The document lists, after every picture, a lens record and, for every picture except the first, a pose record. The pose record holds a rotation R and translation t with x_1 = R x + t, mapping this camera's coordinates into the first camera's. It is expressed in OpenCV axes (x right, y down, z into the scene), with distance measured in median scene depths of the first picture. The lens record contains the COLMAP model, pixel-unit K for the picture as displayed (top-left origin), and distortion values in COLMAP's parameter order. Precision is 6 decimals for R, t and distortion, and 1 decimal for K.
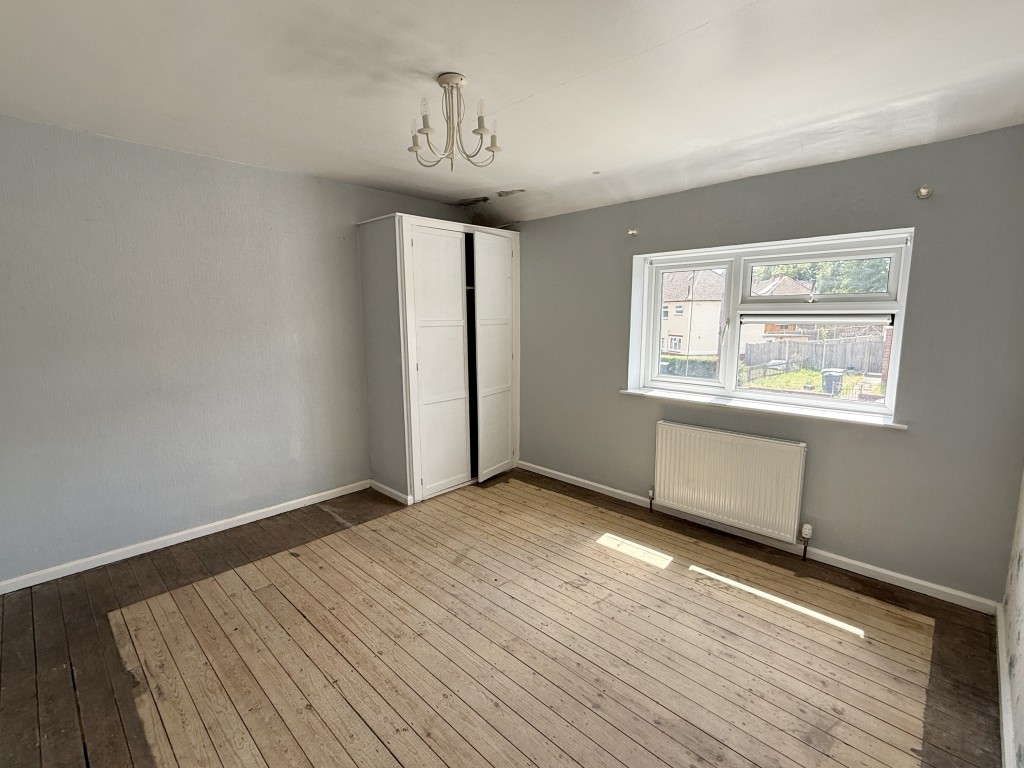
lens RADIAL K [[477.3, 0, 512.0], [0, 477.3, 384.0], [0, 0, 1]] dist [0.000890, 0.000113]
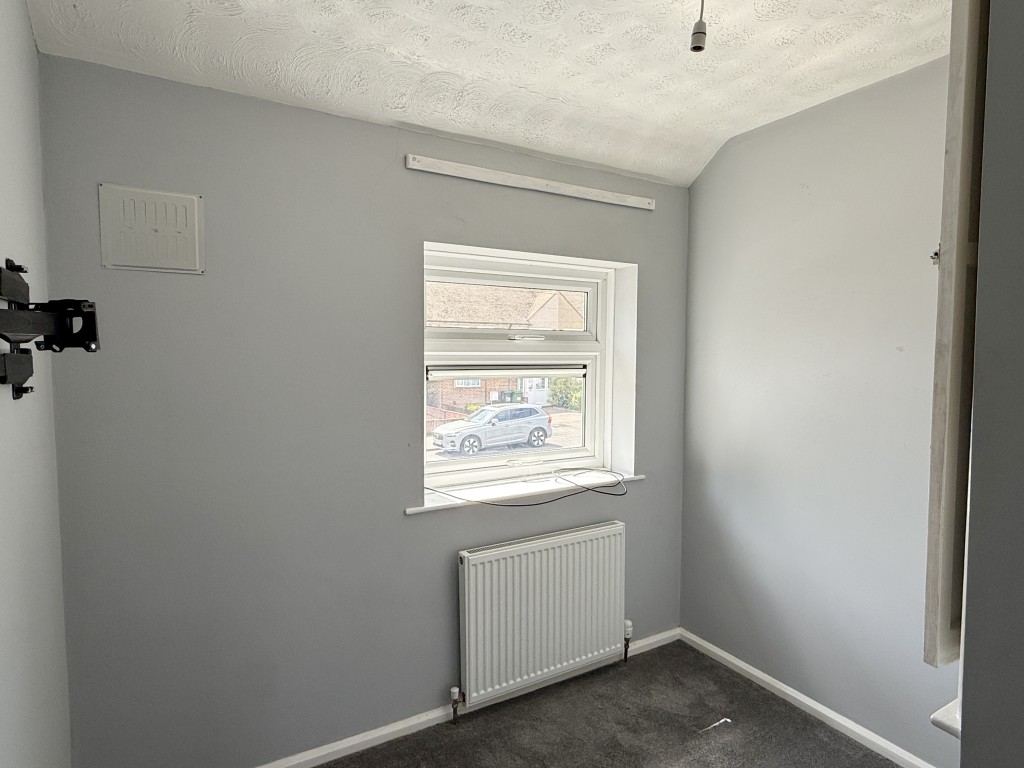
lens RADIAL K [[636.1, 0, 512.0], [0, 636.1, 384.0], [0, 0, 1]] dist [-0.001236, -0.000174]
pose [[0.221680, -0.036279, 0.974444, -0.441755], [0.127066, 0.991862, 0.008020, -0.129503], [-0.966805, 0.122041, 0.224486, 0.885146]]
